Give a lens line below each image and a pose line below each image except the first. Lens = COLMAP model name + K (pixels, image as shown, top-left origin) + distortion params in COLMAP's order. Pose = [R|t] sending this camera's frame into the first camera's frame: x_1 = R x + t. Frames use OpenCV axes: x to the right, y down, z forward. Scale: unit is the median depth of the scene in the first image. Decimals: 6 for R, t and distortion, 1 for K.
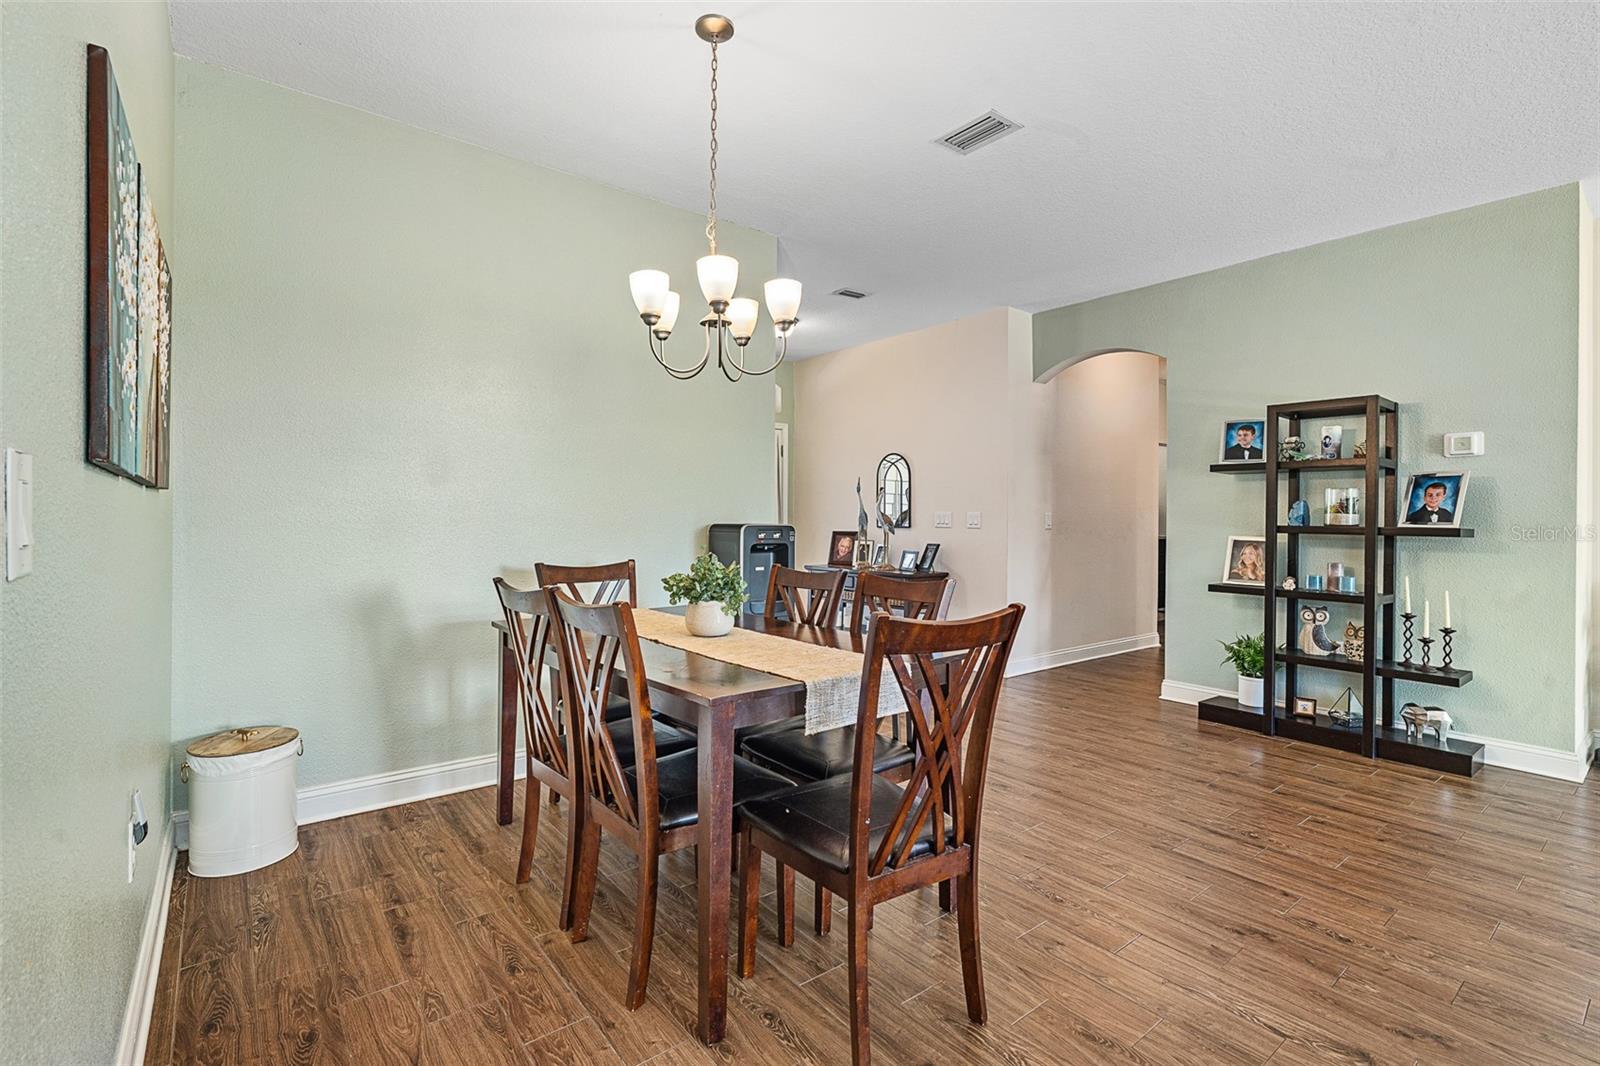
lens RADIAL K [[735.8, 0, 789.9], [0, 735.8, 507.7], [0, 0, 1]] dist [0.001121, 0.000577]
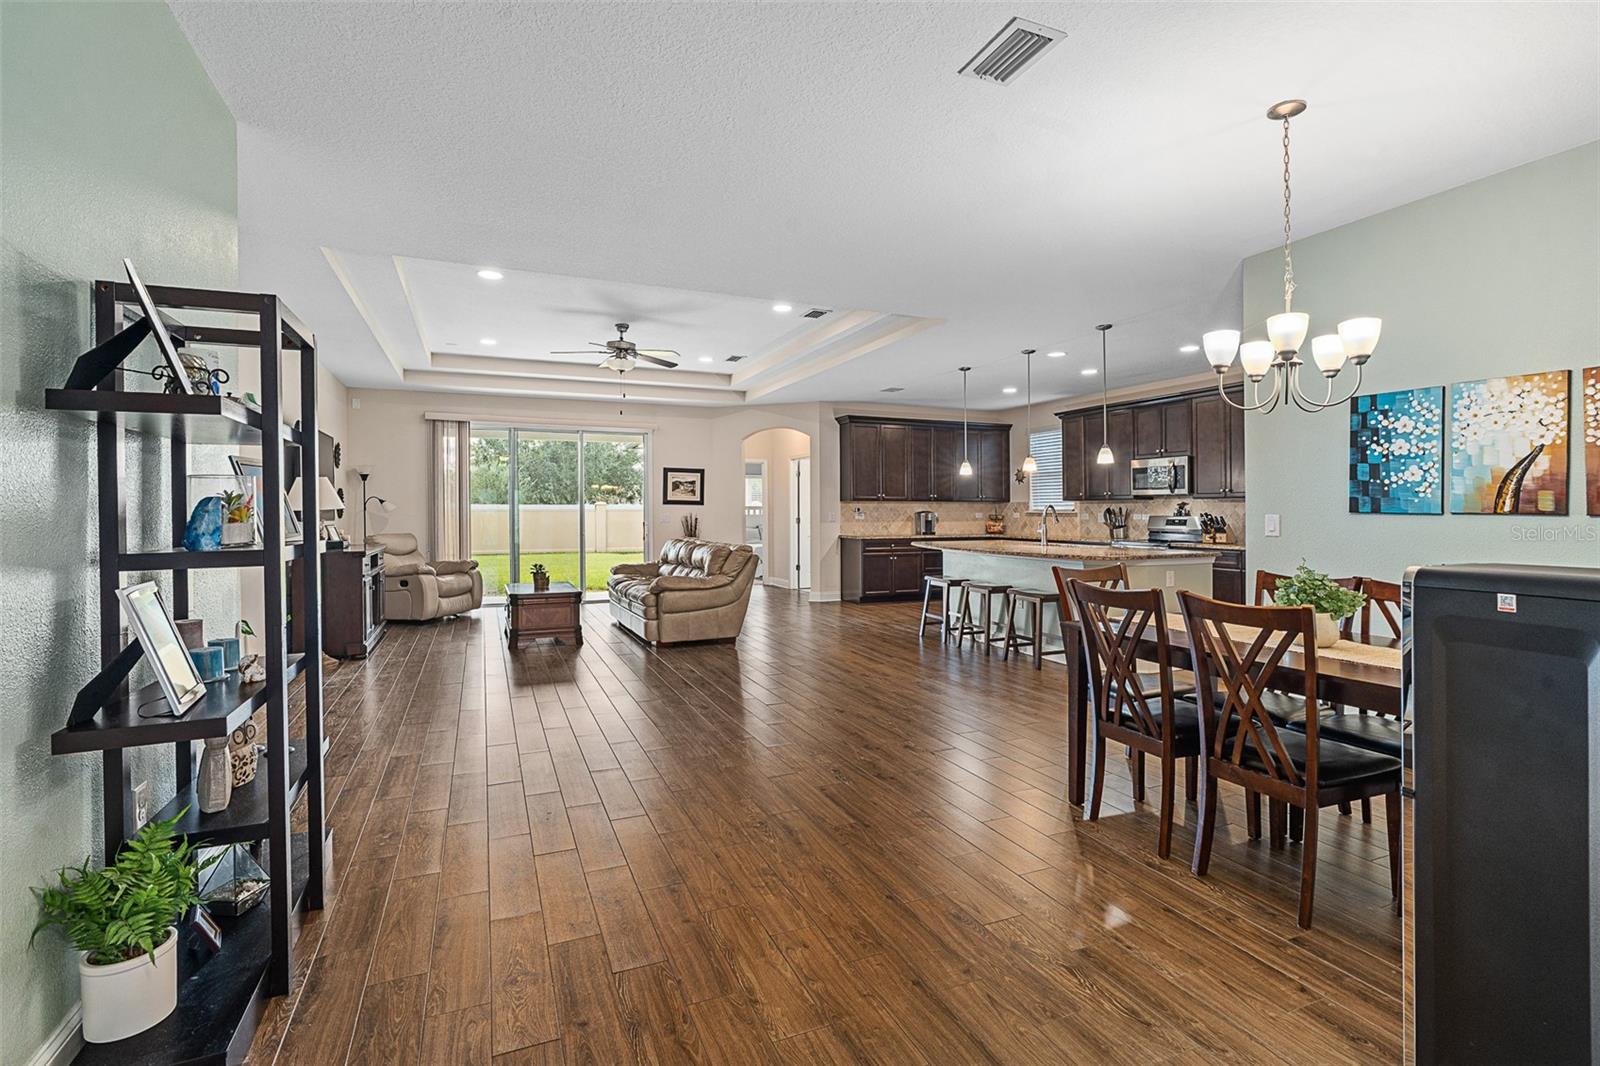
lens RADIAL K [[735.8, 0, 789.9], [0, 735.8, 507.7], [0, 0, 1]] dist [0.001121, 0.000577]
pose [[-0.963320, 0.000083, 0.268354, 0.357081], [-0.001448, 0.999984, -0.005507, -0.005361], [-0.268350, -0.005694, -0.963305, 2.373465]]
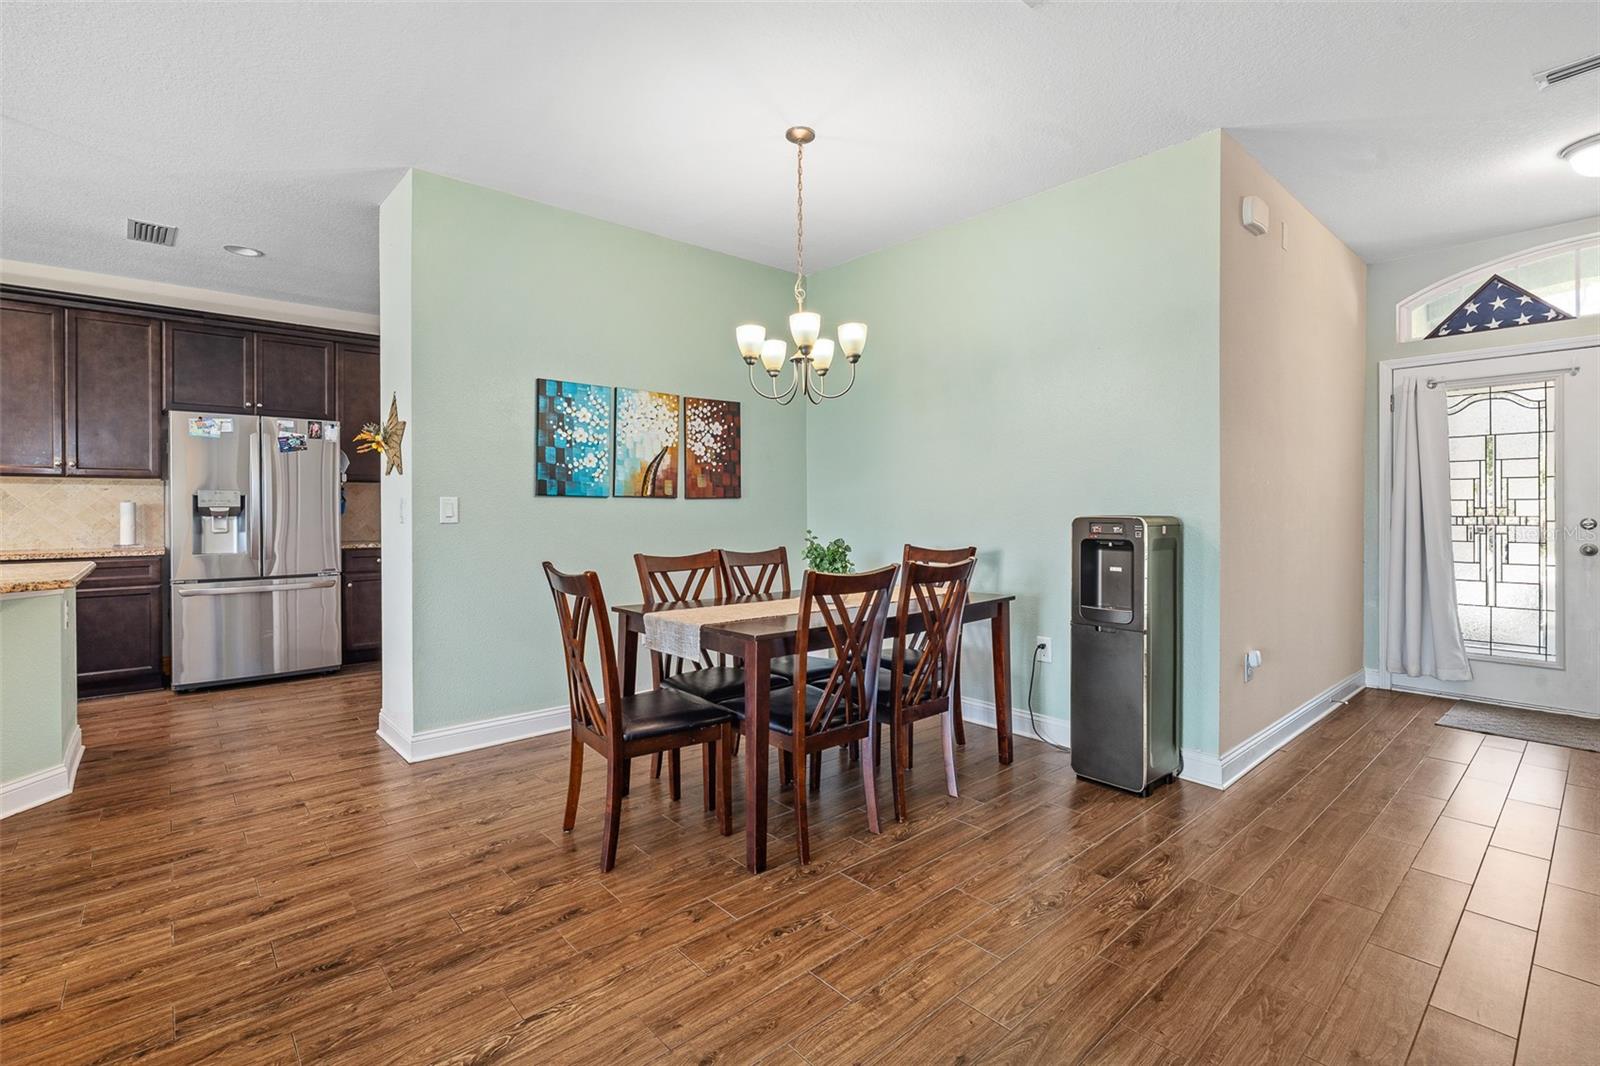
lens RADIAL K [[735.8, 0, 789.9], [0, 735.8, 507.7], [0, 0, 1]] dist [0.001121, 0.000577]
pose [[0.061665, 0.001452, -0.998096, 1.222652], [0.002236, 0.999996, 0.001593, 0.020127], [0.998094, -0.002330, 0.061661, 0.941695]]
